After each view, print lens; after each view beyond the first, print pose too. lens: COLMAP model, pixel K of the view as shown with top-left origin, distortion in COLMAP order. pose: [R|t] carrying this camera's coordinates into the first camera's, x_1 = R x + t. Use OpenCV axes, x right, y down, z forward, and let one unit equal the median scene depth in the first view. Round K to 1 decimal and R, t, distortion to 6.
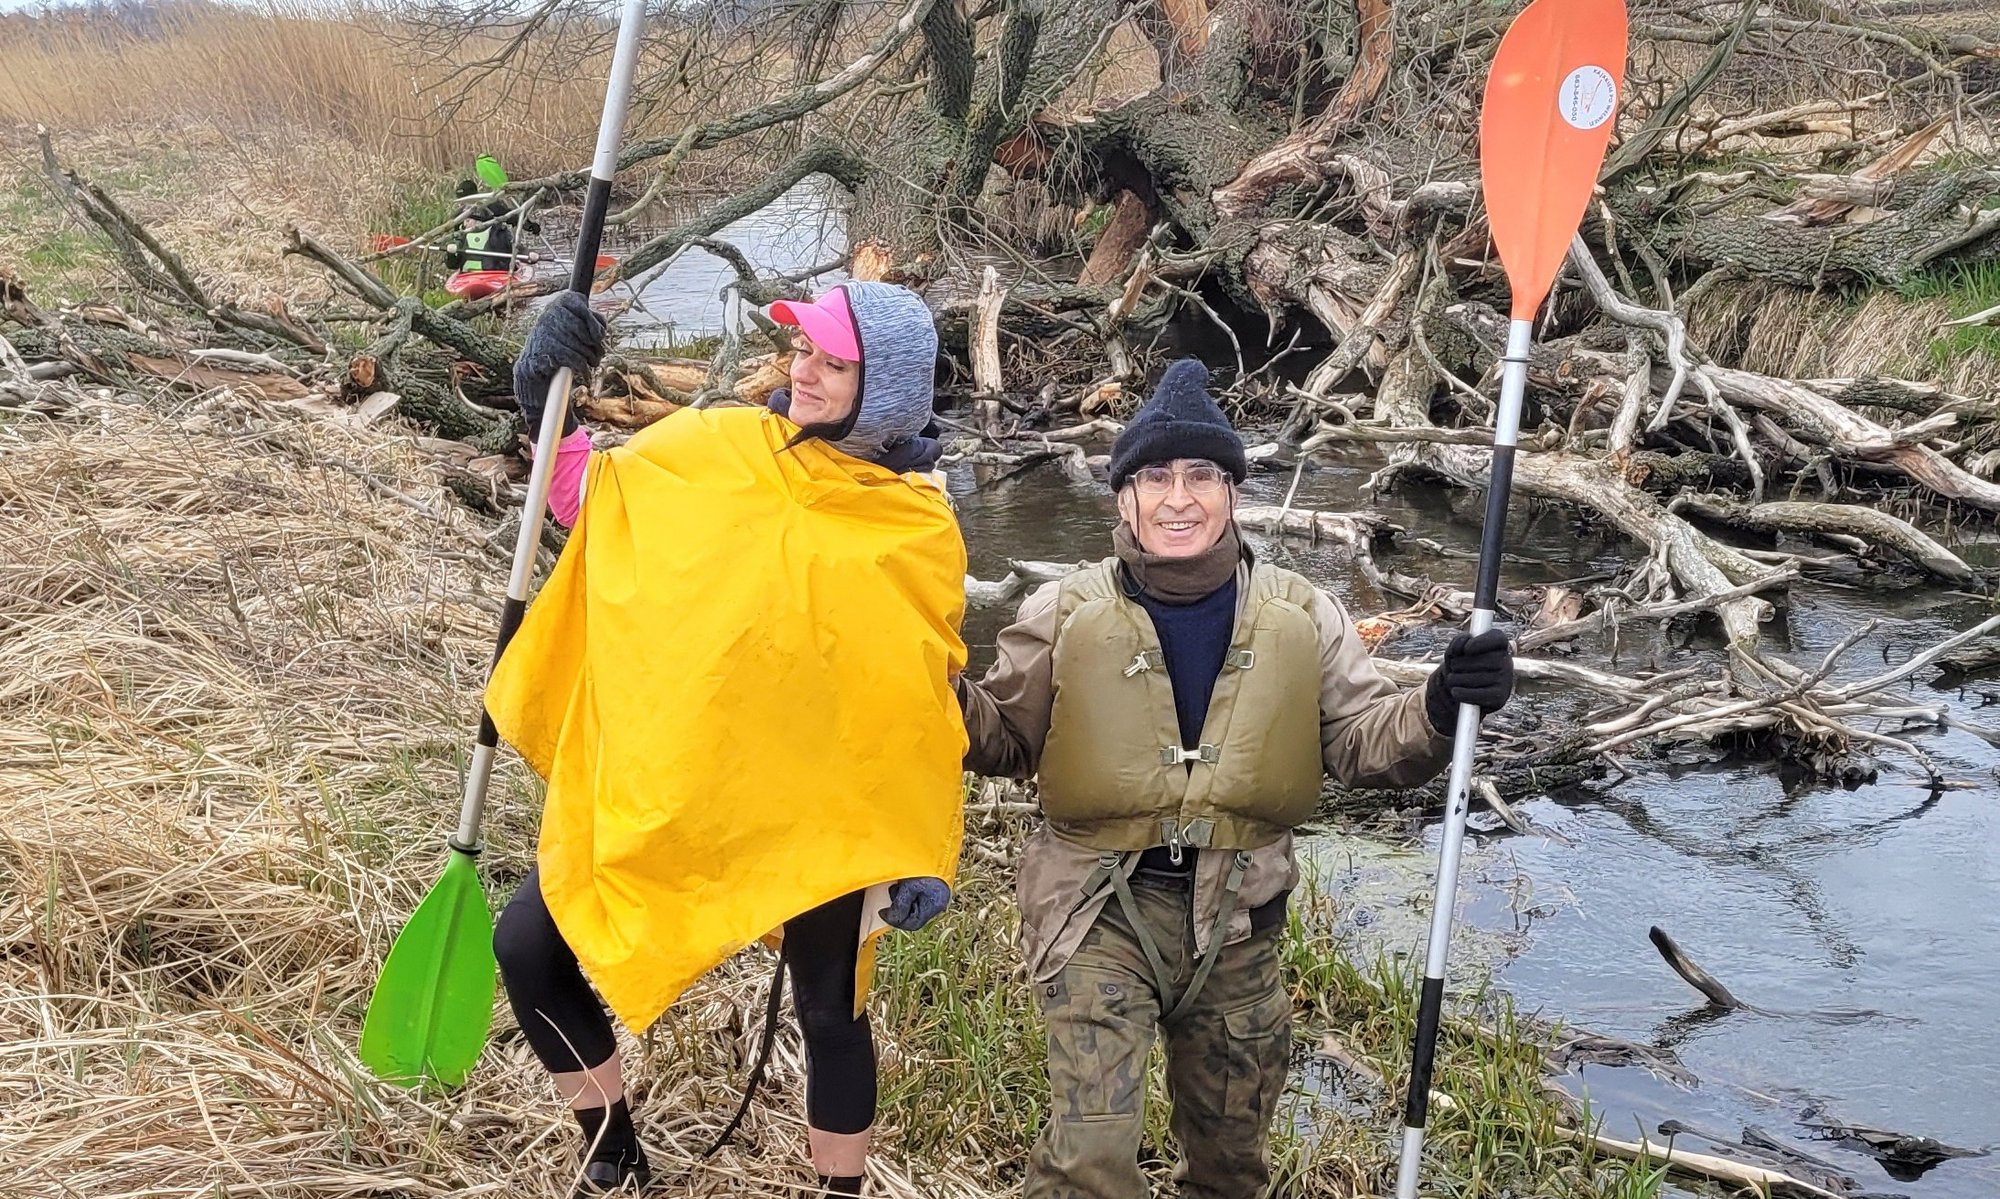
lens RADIAL K [[1491.5, 0, 928.3], [0, 1491.5, 628.7], [0, 0, 1]] dist [0.009303, 0.005094]
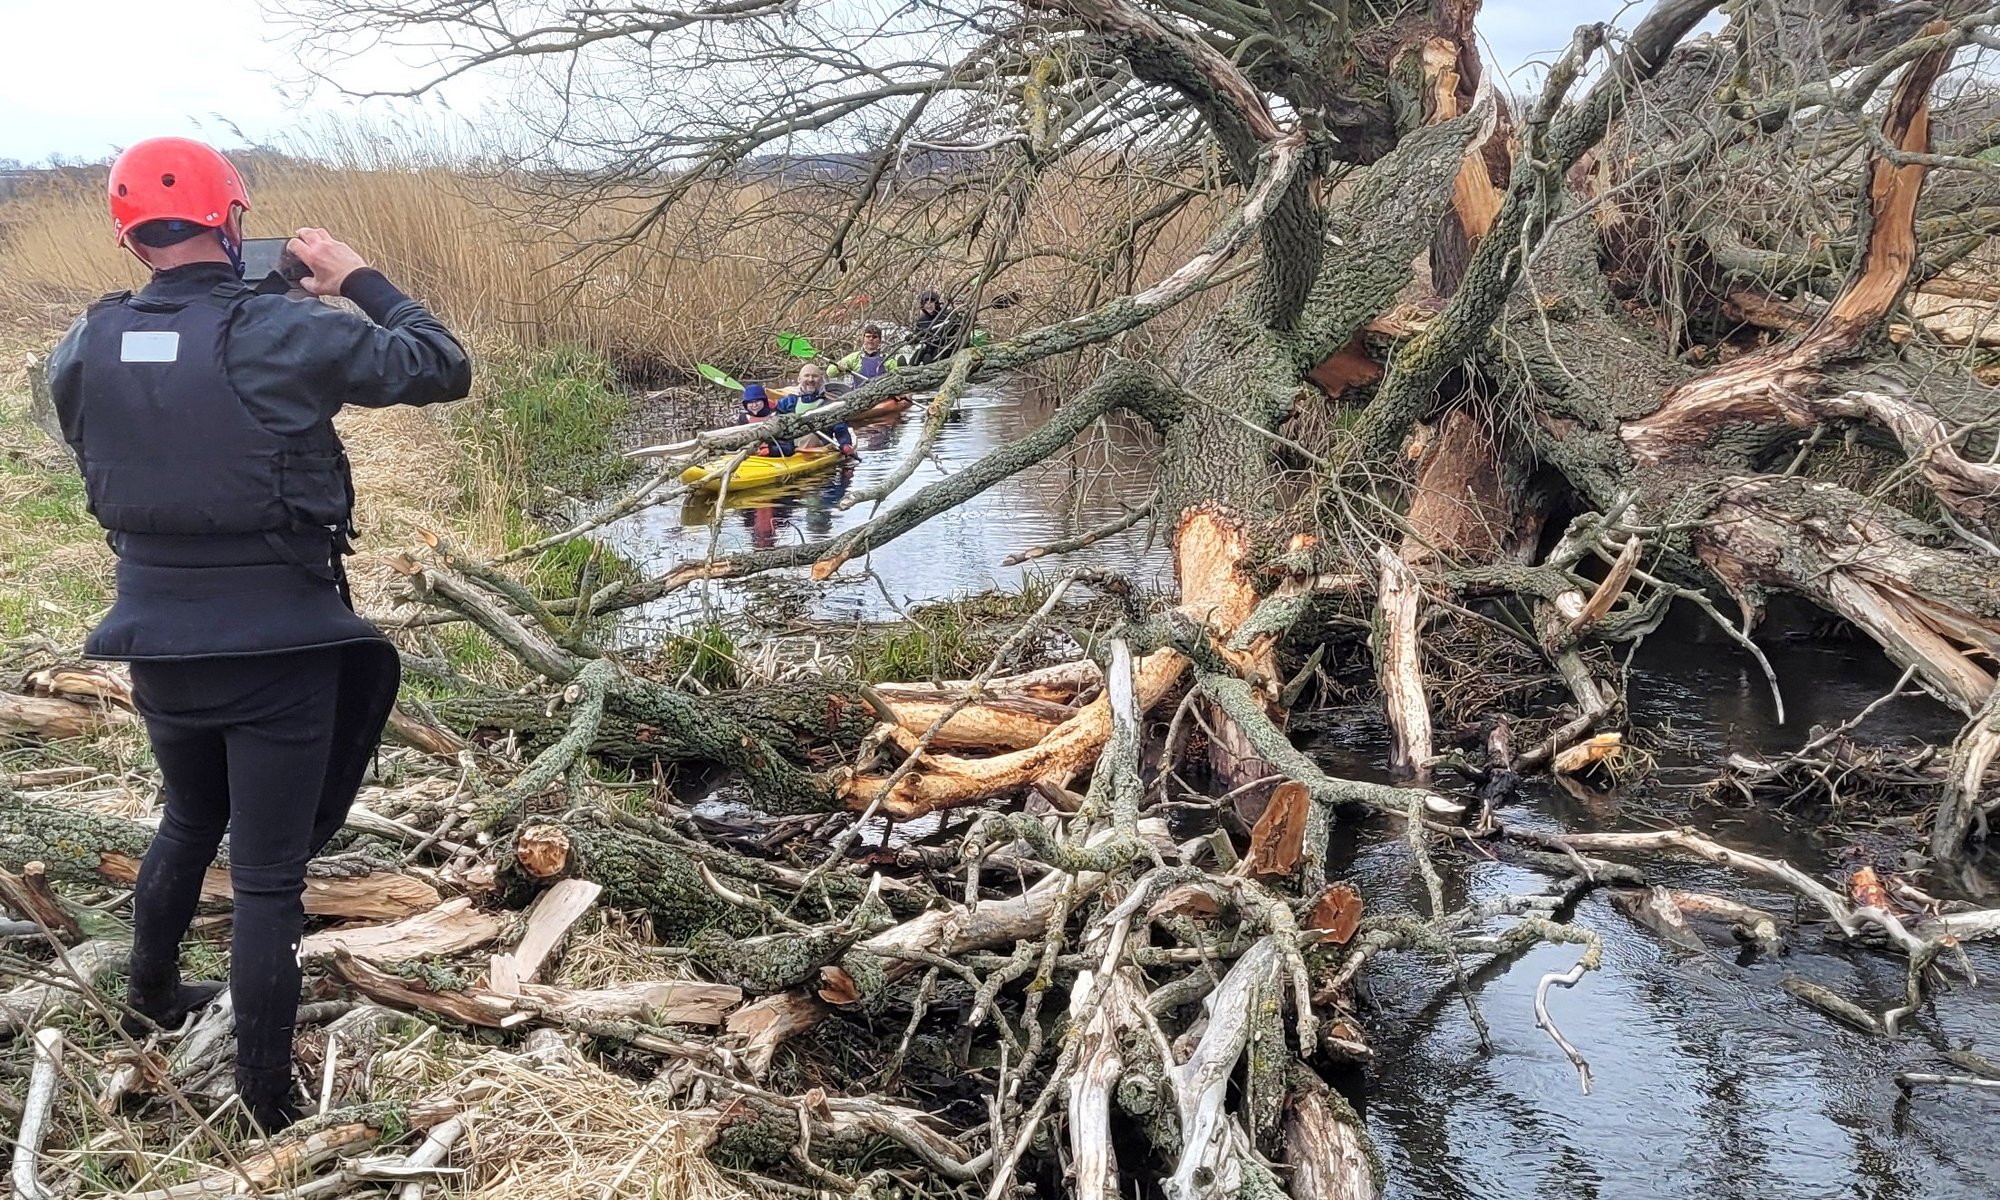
lens RADIAL K [[1491.5, 0, 1001.1], [0, 1491.5, 600.5], [0, 0, 1]] dist [0.009303, 0.005094]
pose [[0.999869, 0.002107, 0.016048, -0.150528], [-0.000333, 0.993962, -0.109725, -0.140179], [-0.016182, 0.109705, 0.993832, 0.306122]]
